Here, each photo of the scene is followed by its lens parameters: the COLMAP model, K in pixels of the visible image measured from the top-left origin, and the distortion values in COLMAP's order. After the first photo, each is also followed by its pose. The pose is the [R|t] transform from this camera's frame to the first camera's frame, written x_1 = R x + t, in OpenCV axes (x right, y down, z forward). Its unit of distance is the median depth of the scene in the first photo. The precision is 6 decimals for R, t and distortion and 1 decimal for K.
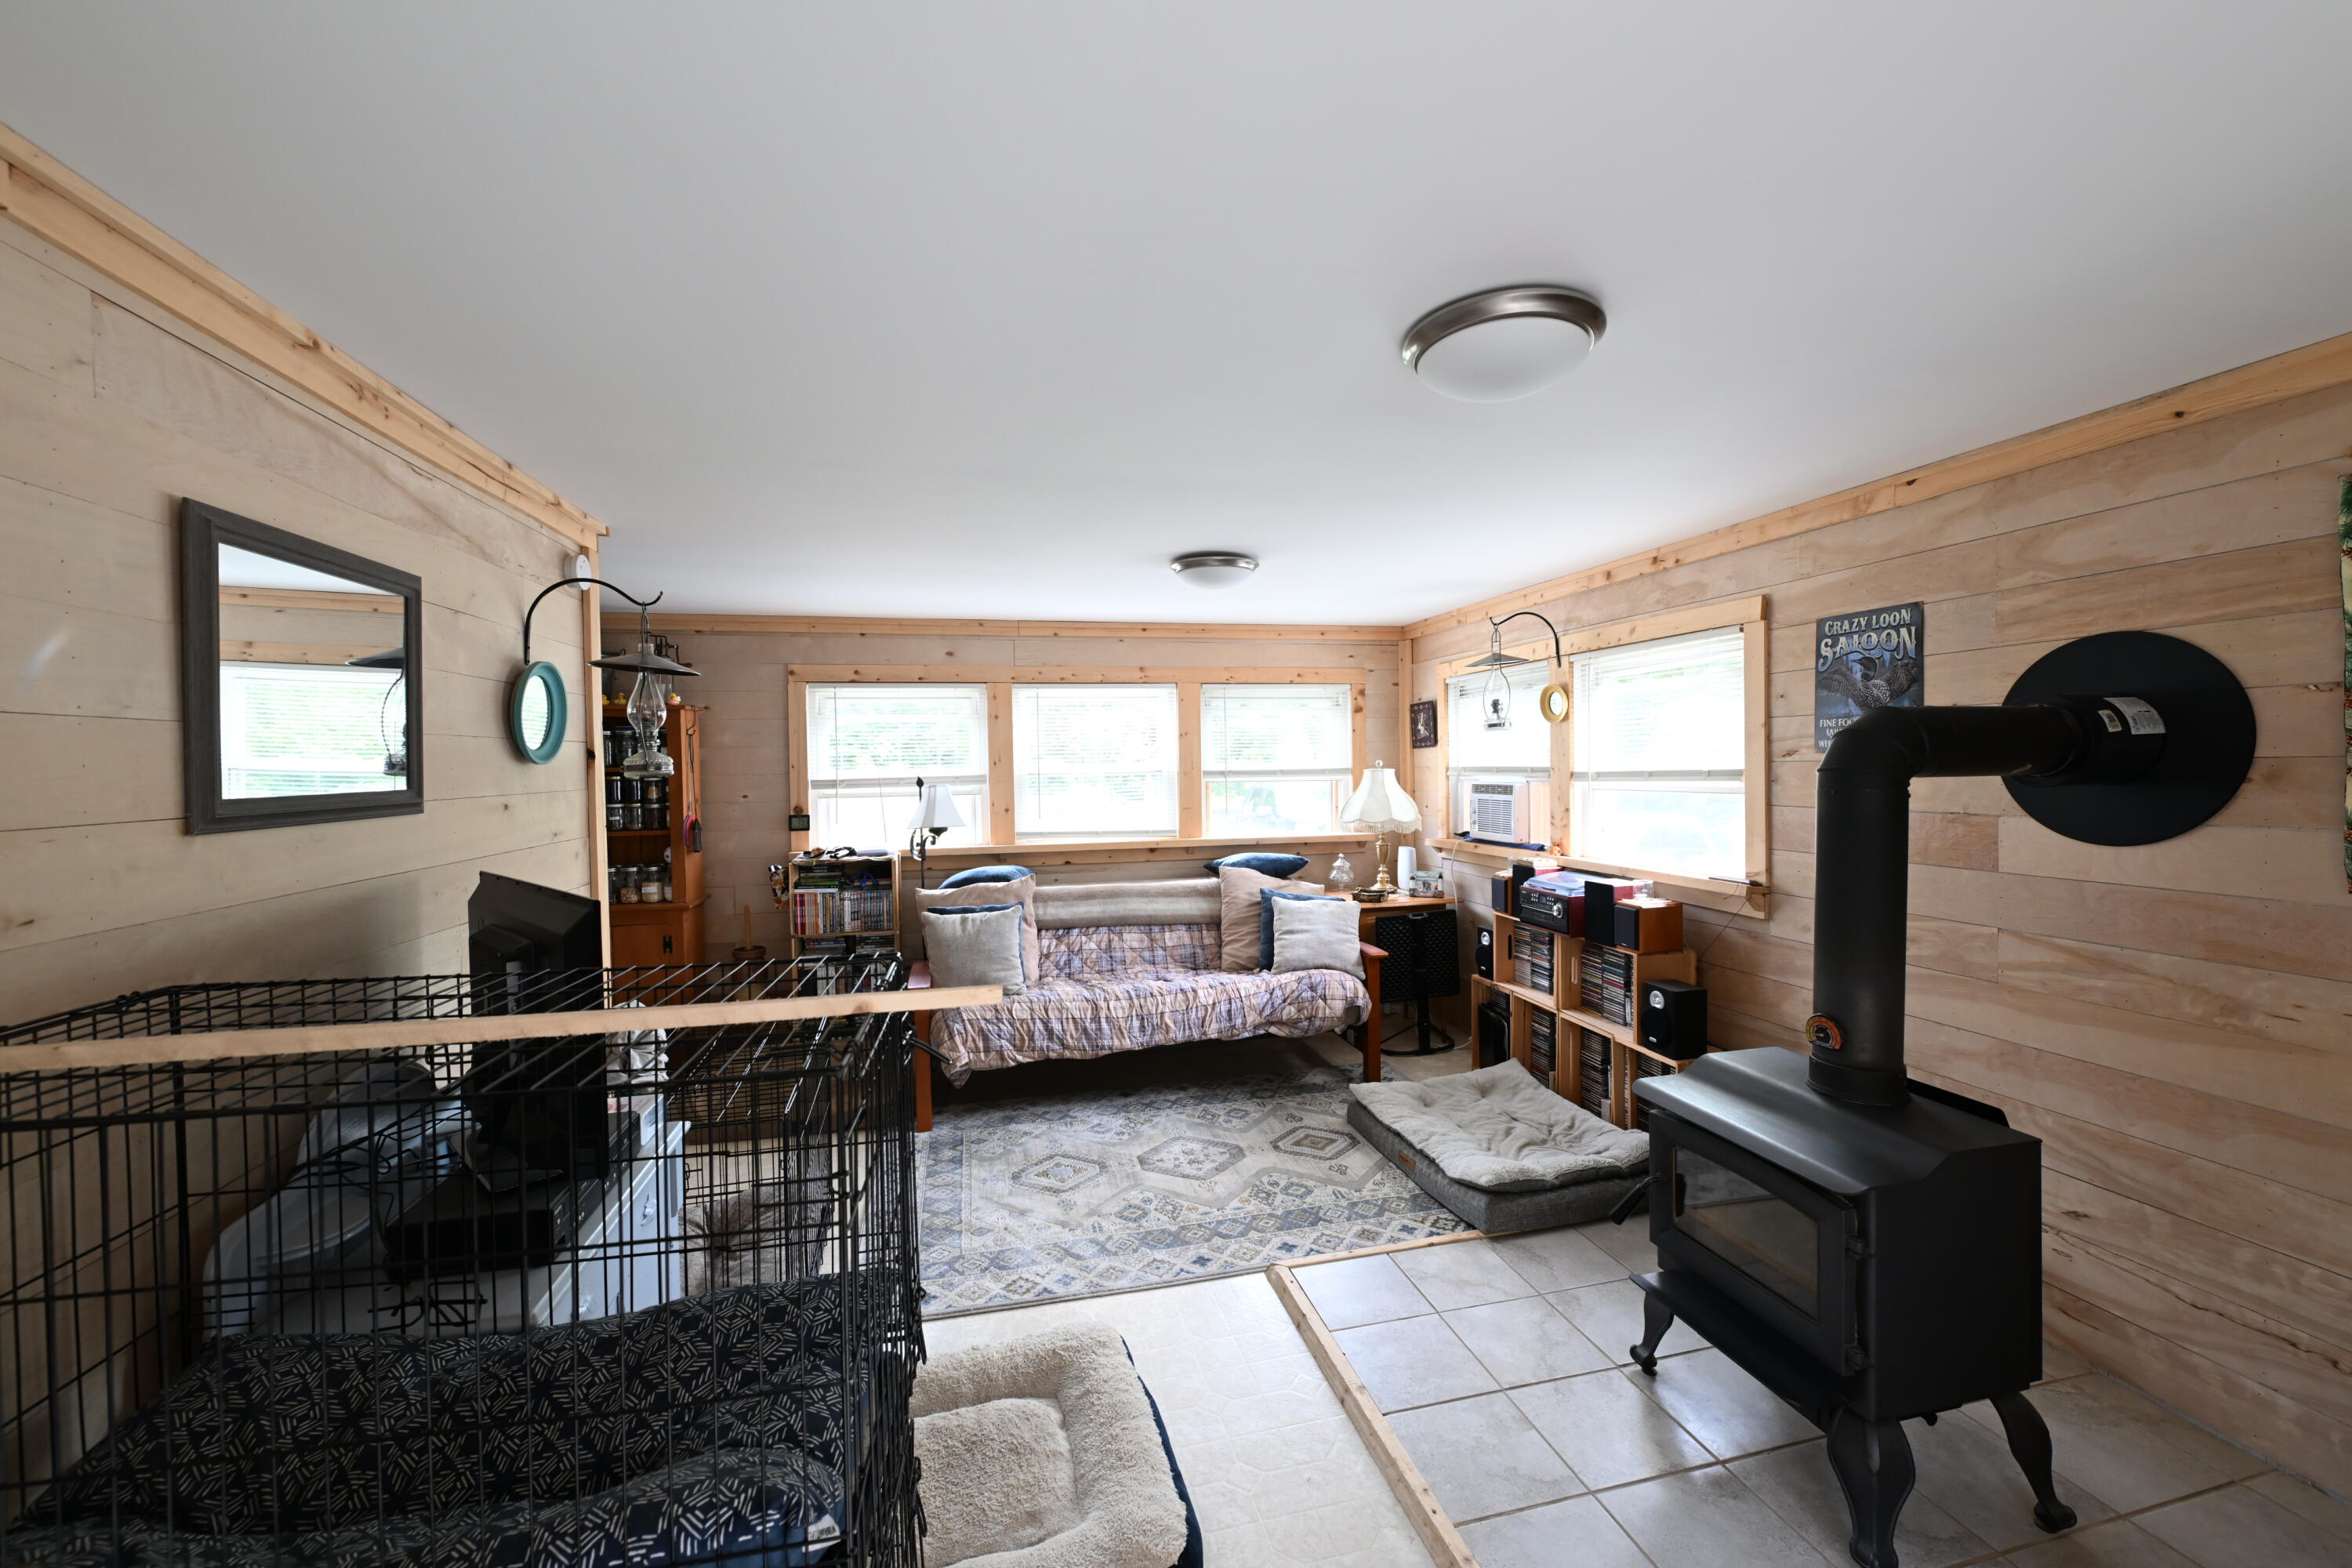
lens RADIAL K [[929.2, 0, 1180.3], [0, 929.2, 781.4], [0, 0, 1]] dist [-0.000890, 0.000062]
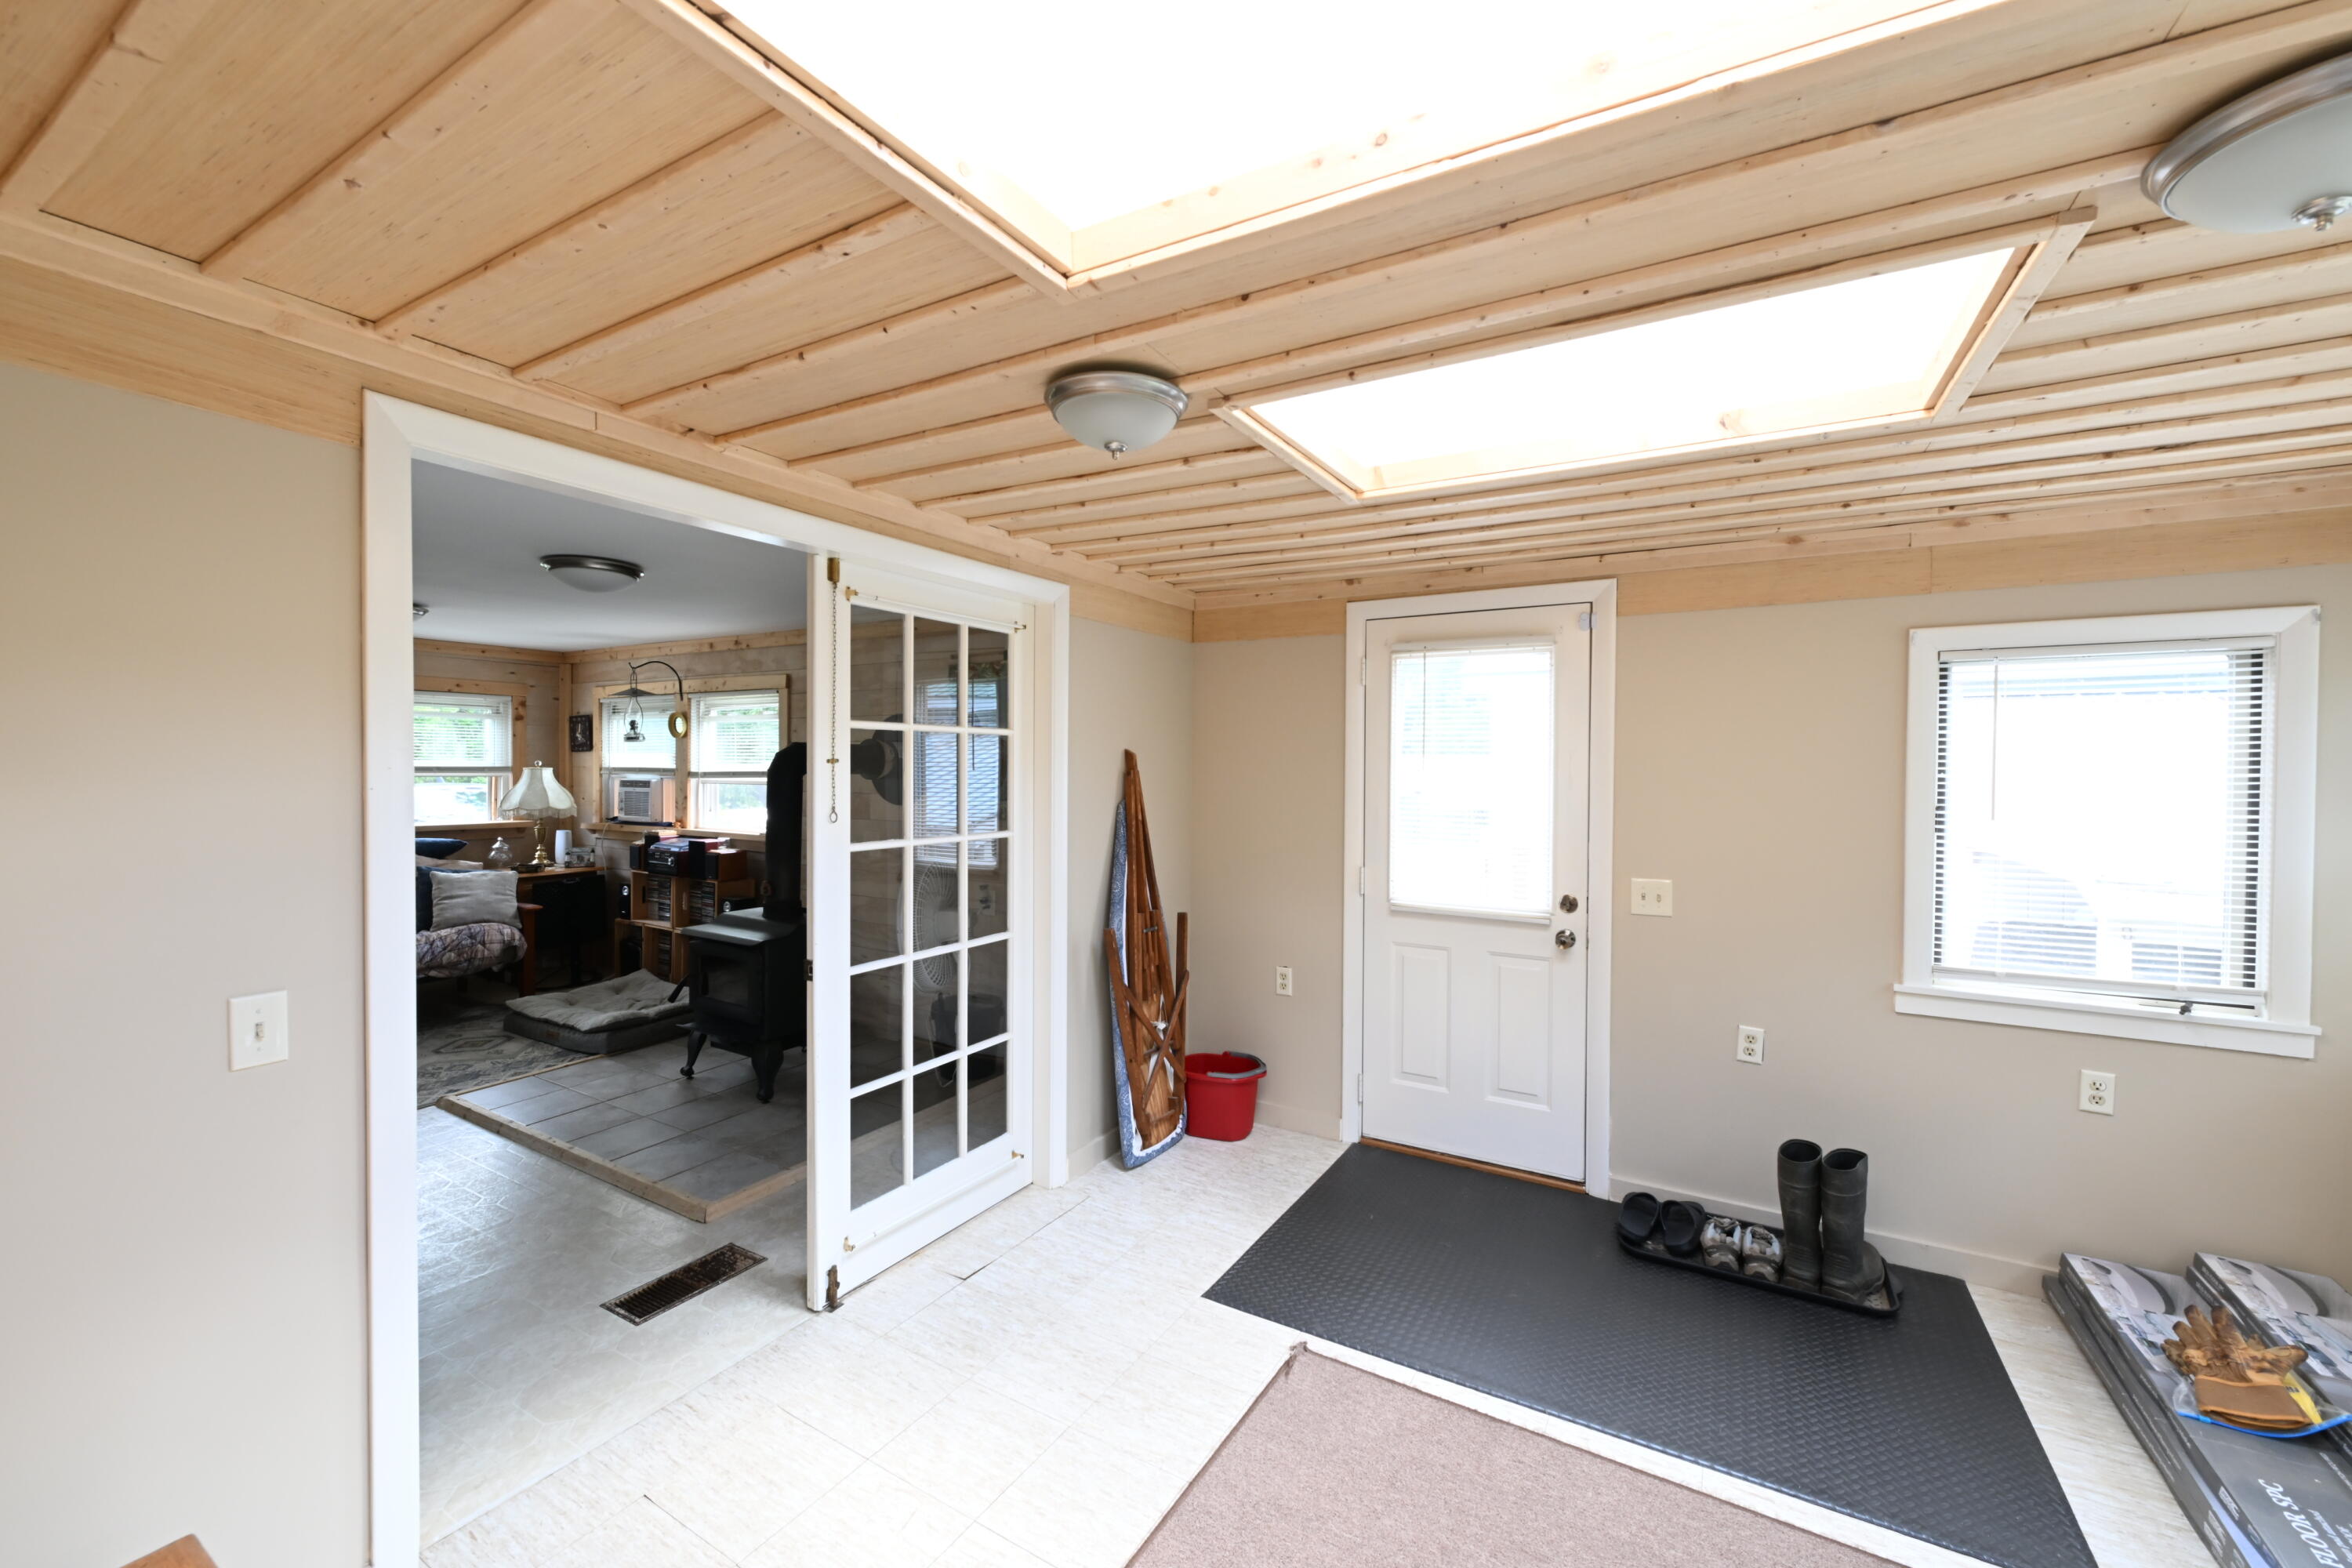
lens RADIAL K [[929.2, 0, 1173.4], [0, 929.2, 784.1], [0, 0, 1]] dist [-0.000890, 0.000062]
pose [[0.698063, 0.009076, 0.715979, -0.101776], [-0.006345, 0.999959, -0.006490, 0.013975], [-0.716009, -0.000013, 0.698092, -0.589445]]
